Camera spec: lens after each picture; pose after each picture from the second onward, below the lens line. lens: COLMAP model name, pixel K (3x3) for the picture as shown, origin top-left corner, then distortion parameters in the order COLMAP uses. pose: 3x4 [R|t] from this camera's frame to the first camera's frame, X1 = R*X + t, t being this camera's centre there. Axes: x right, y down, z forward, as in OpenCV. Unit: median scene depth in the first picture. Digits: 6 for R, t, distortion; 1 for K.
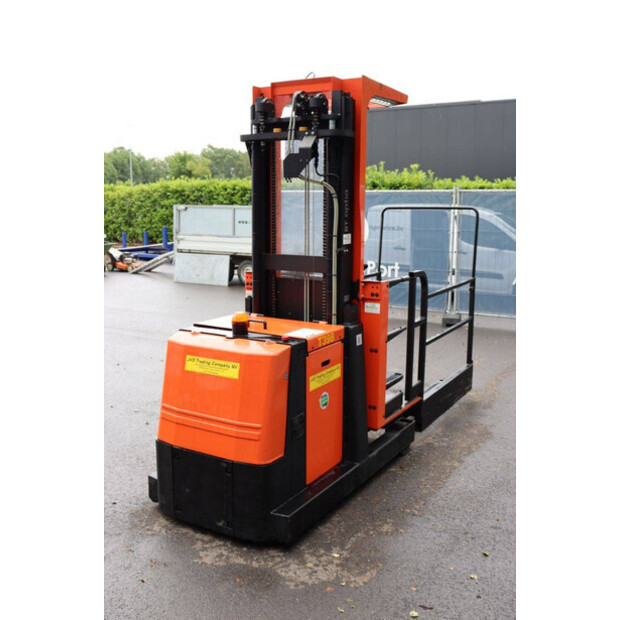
lens RADIAL K [[634.8, 0, 310.0], [0, 634.8, 310.0], [0, 0, 1]] dist [-0.050853, 0.016513]
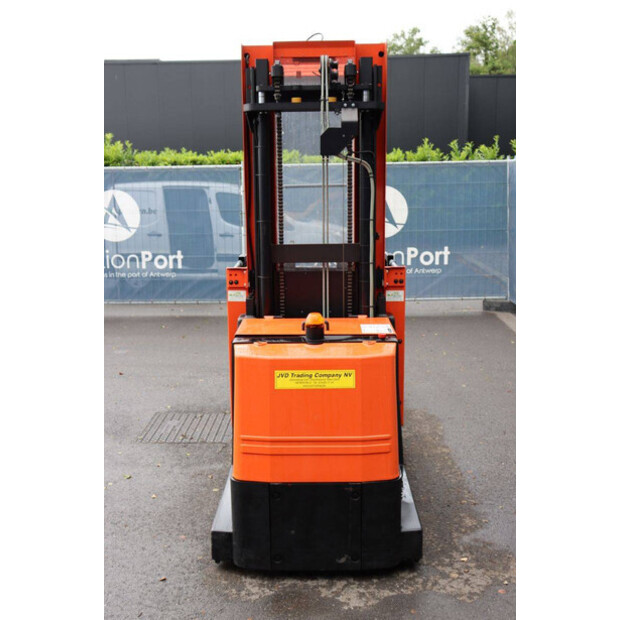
lens RADIAL K [[737.0, 0, 310.0], [0, 737.0, 310.0], [0, 0, 1]] dist [0.012301, 0.055605]
pose [[0.875456, -0.102477, 0.472308, -0.537124], [0.098529, 0.994581, 0.033165, -0.031682], [-0.473147, 0.017501, 0.880810, 0.113033]]
